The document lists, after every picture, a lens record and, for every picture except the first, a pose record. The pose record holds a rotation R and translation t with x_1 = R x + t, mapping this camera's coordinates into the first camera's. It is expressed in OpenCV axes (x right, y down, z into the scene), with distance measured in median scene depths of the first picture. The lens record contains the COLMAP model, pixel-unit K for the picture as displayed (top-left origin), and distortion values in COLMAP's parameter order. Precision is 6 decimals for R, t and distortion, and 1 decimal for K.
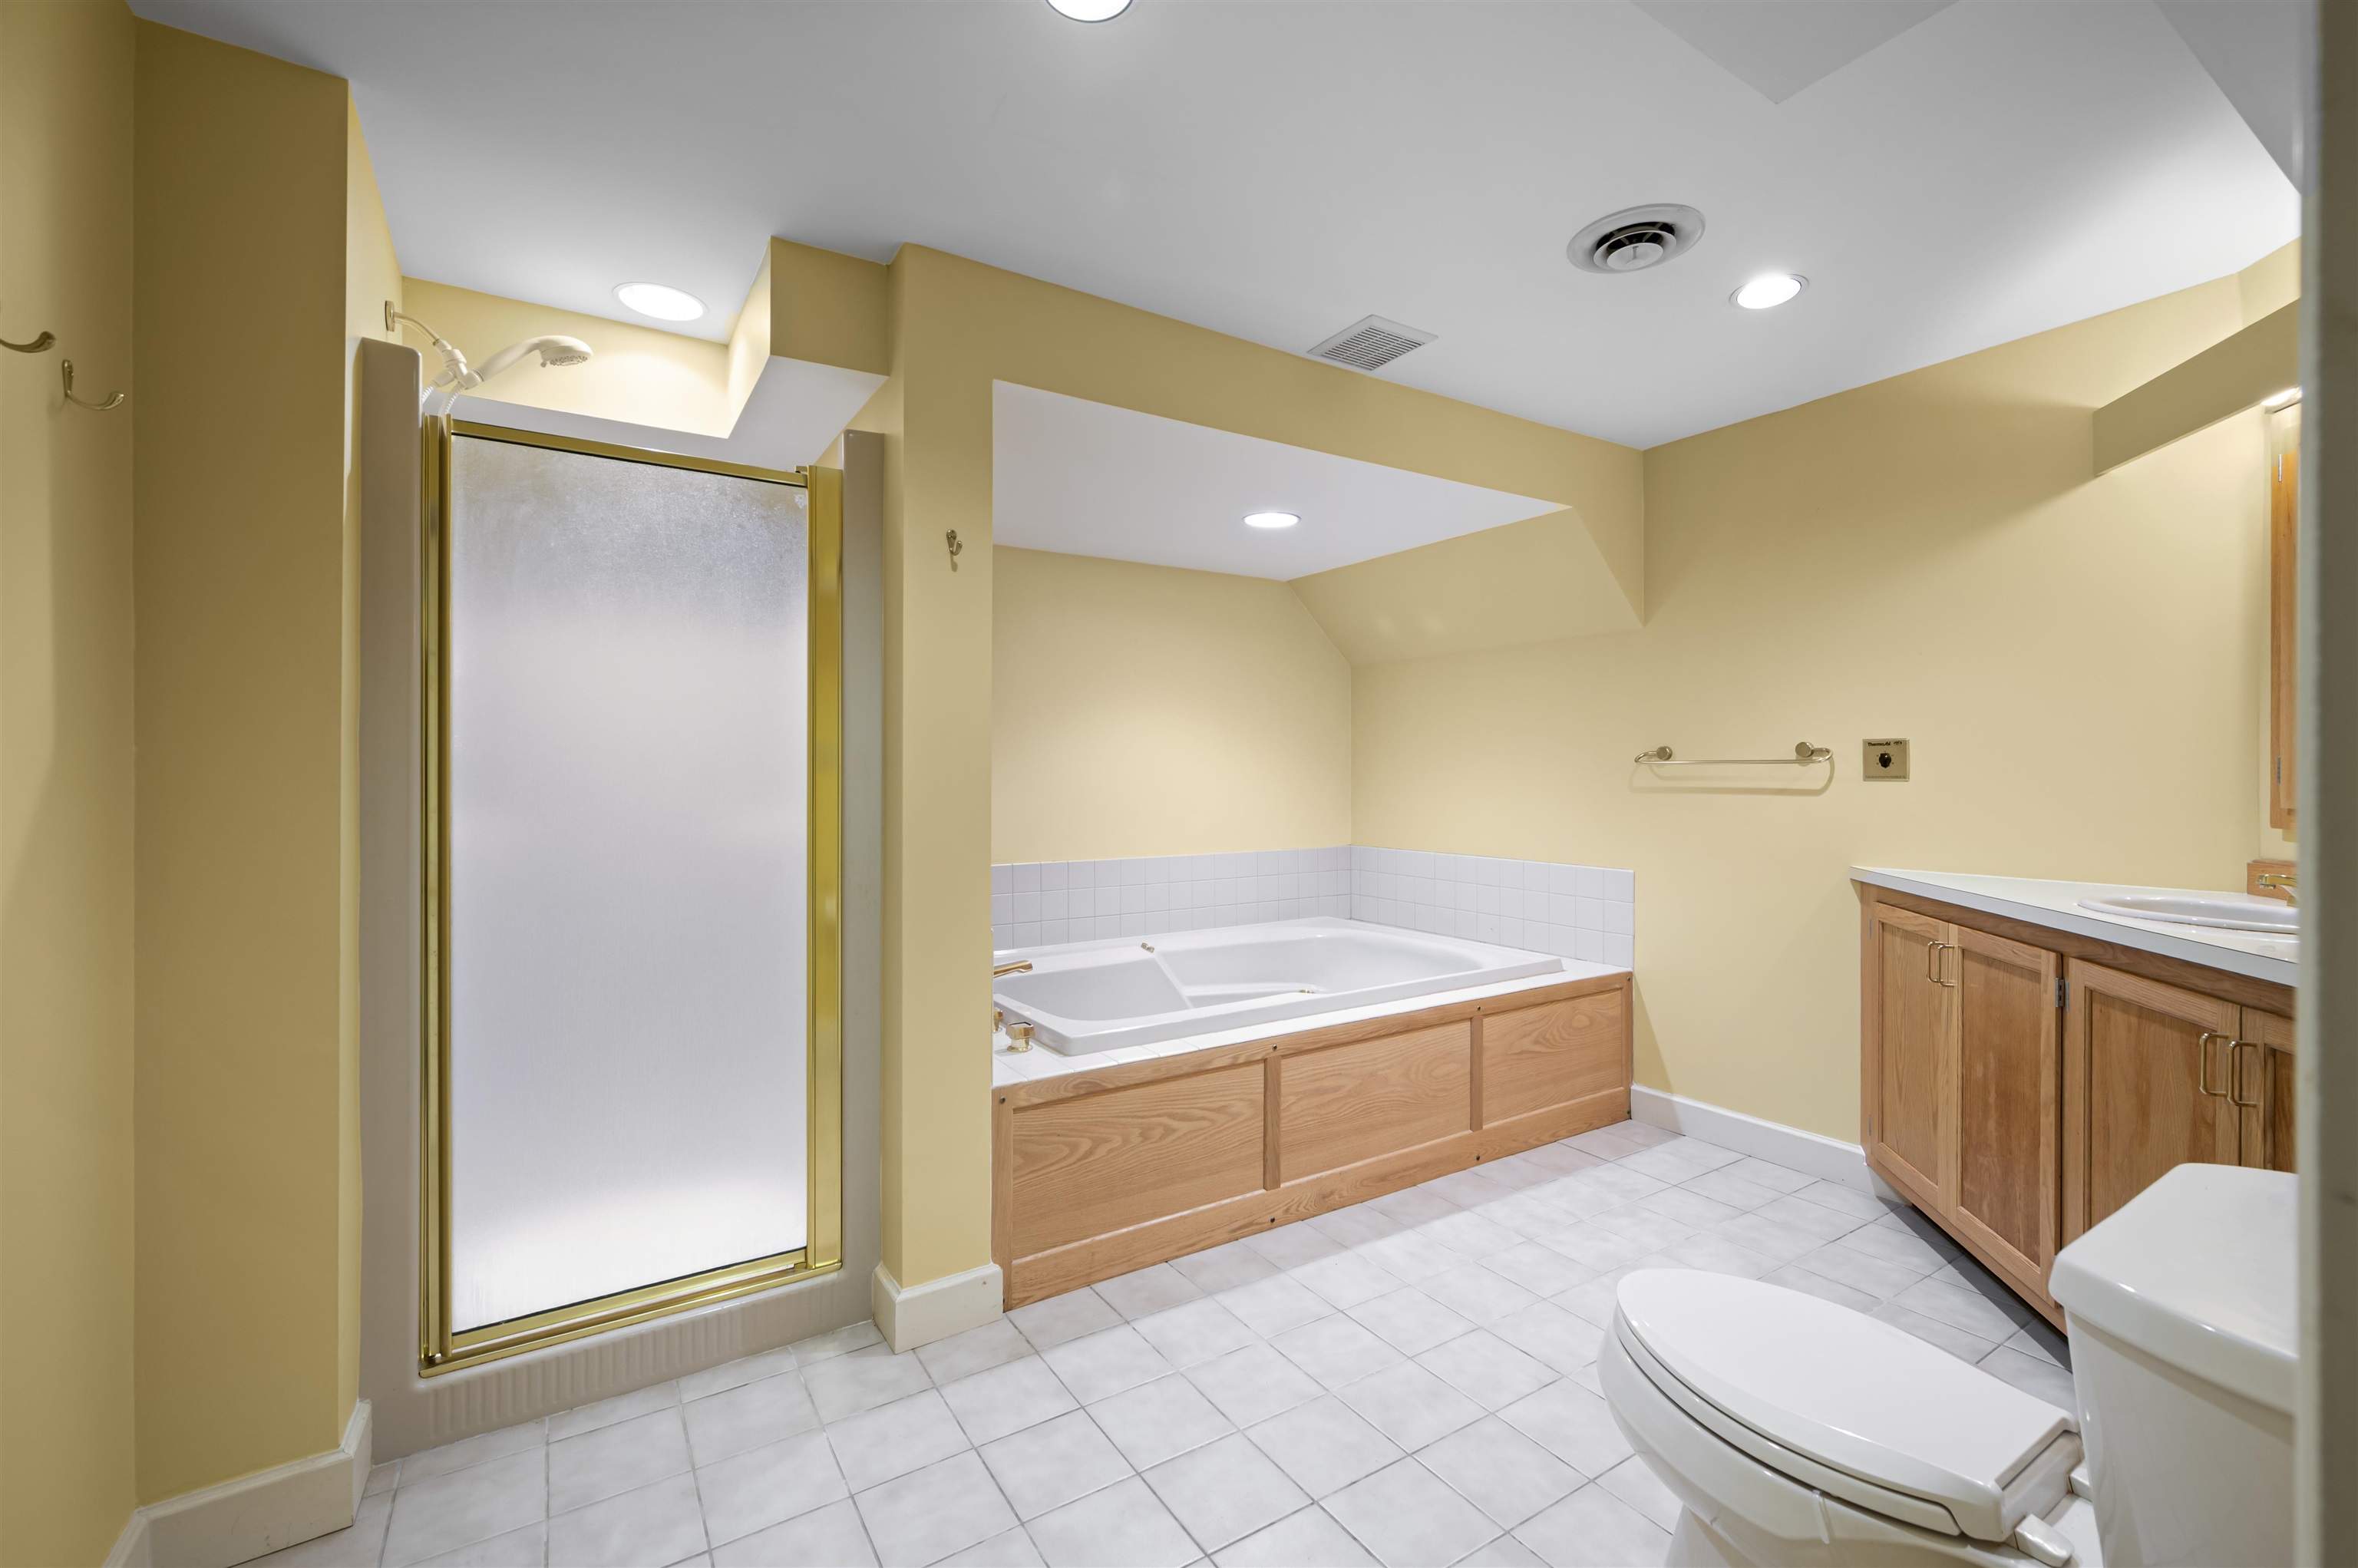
lens RADIAL K [[987.1, 0, 1174.5], [0, 987.1, 772.8], [0, 0, 1]] dist [-0.002649, -0.000150]
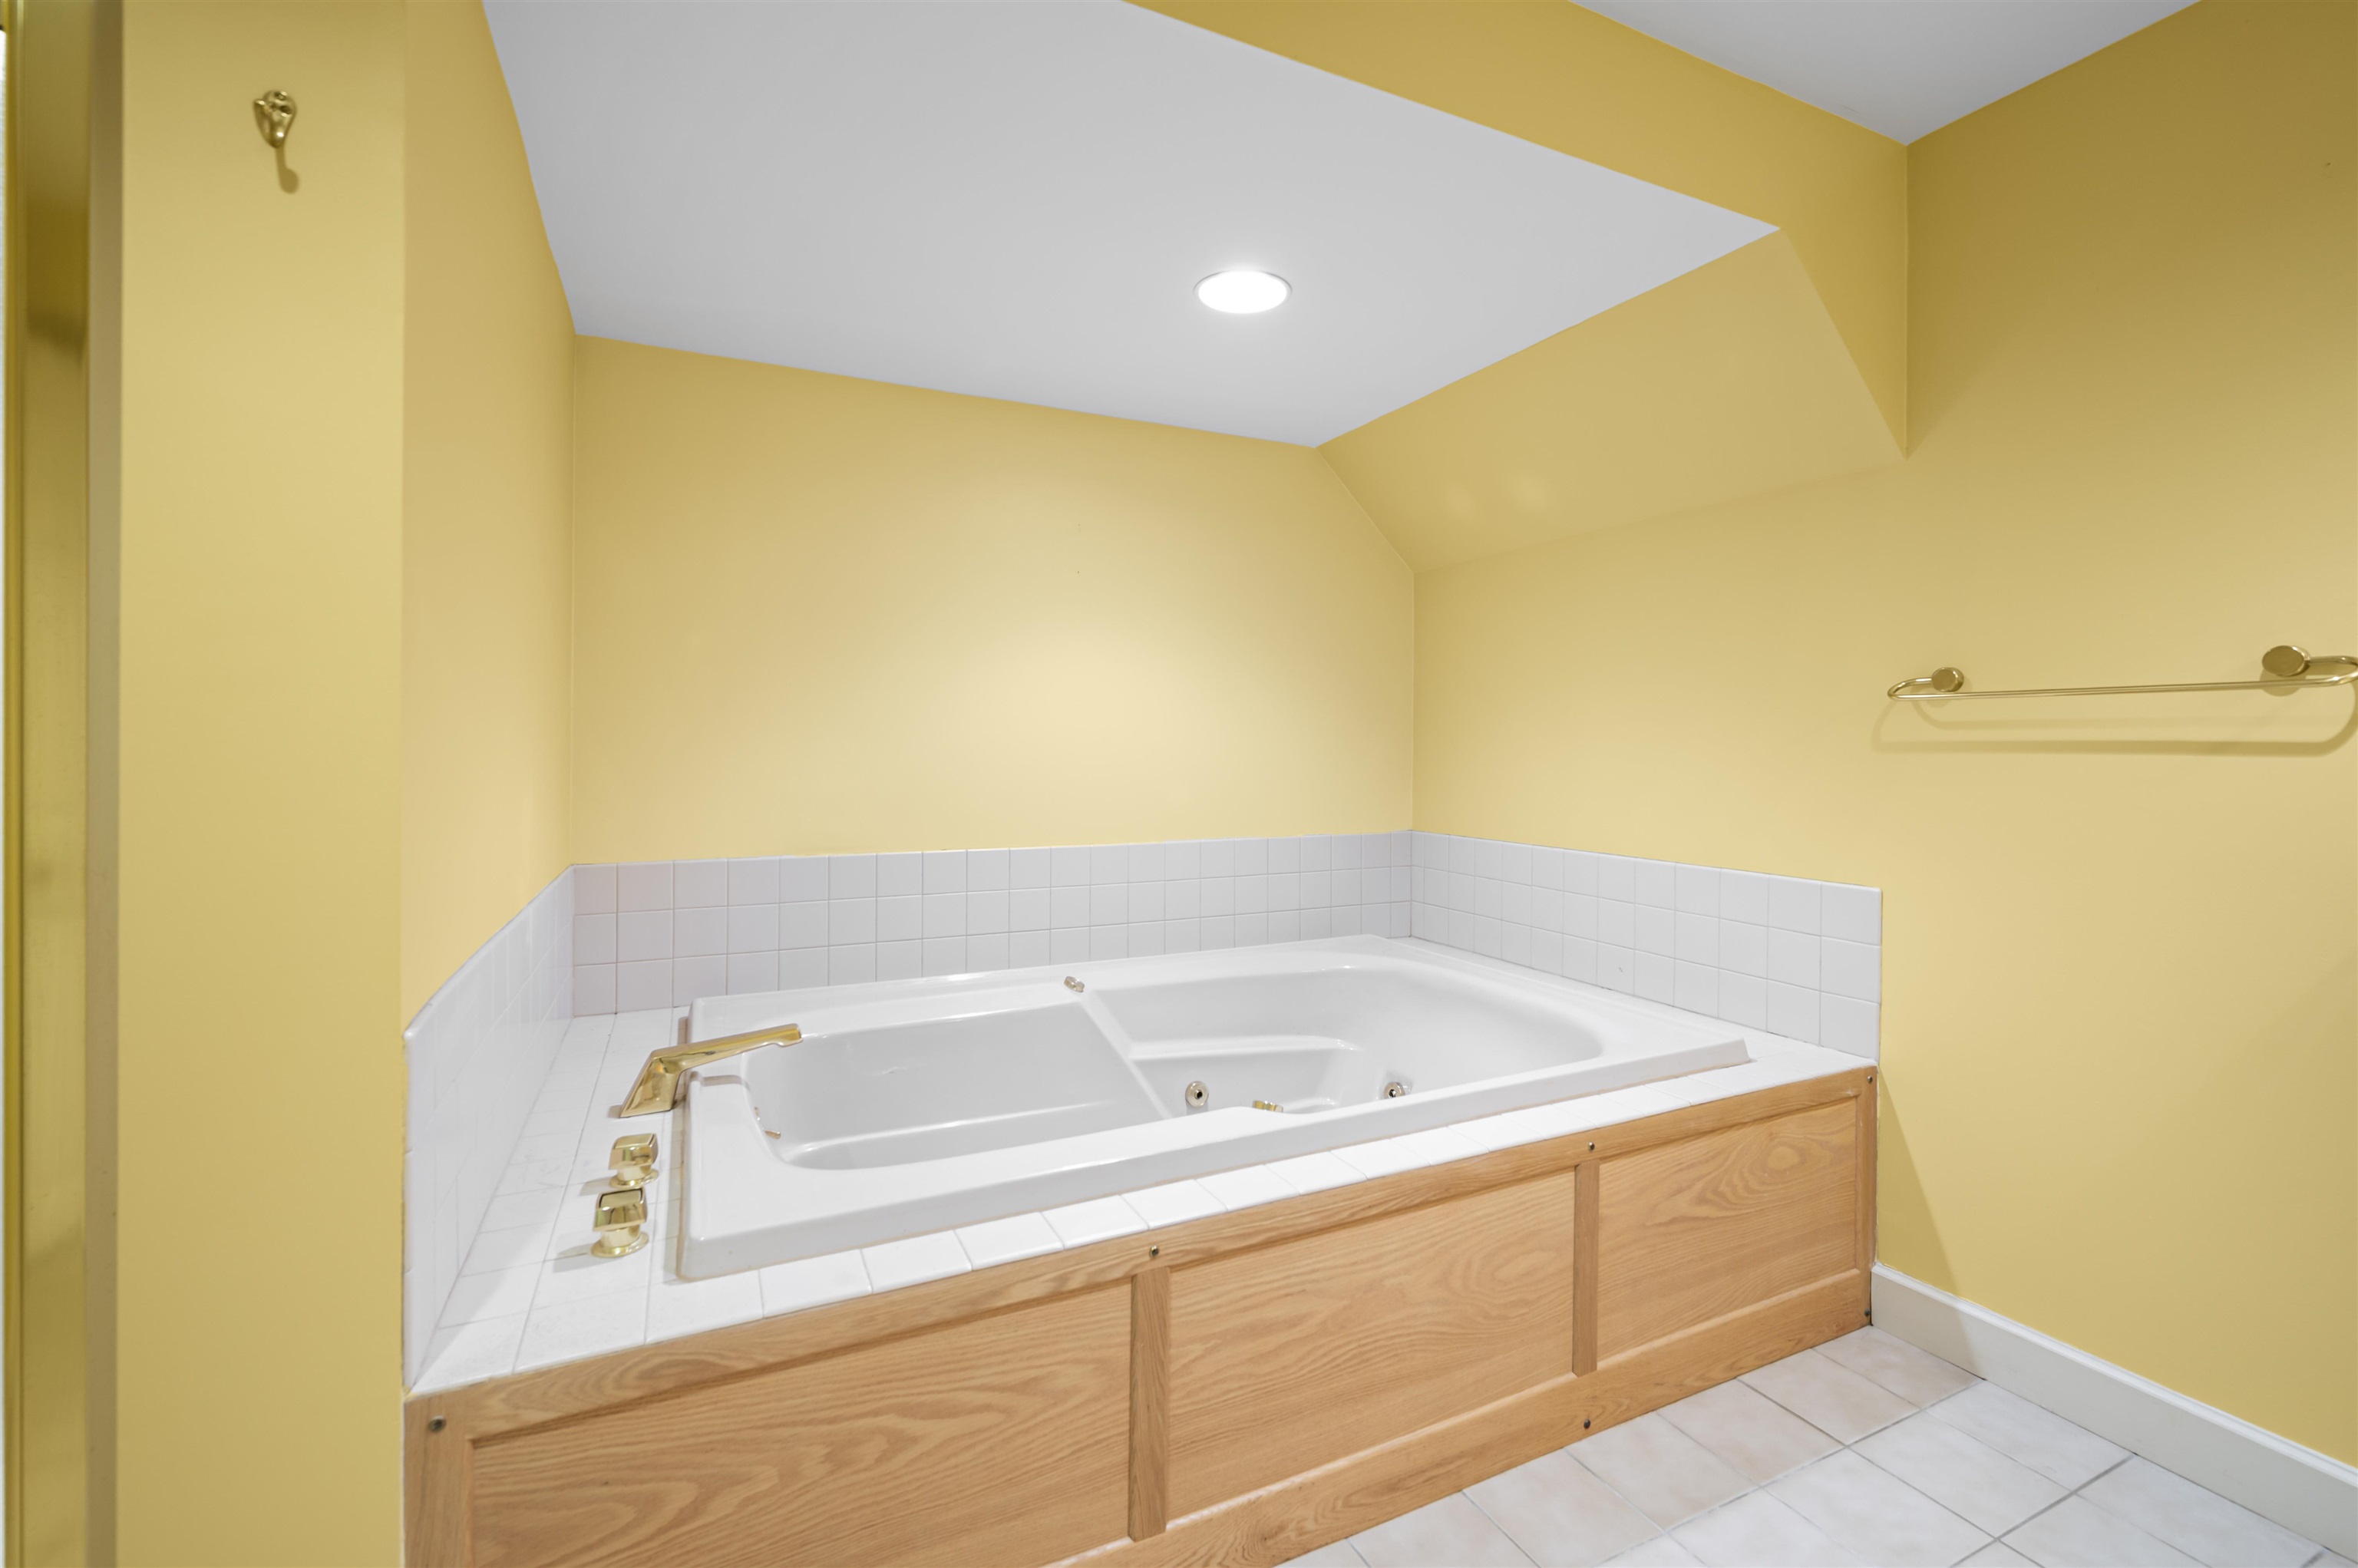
lens RADIAL K [[987.1, 0, 1184.1], [0, 987.1, 754.1], [0, 0, 1]] dist [-0.002649, -0.000150]
pose [[0.993661, 0.007128, -0.112194, 0.158876], [-0.006138, 0.999939, 0.009165, 0.023129], [0.112253, -0.008418, 0.993644, 0.479830]]
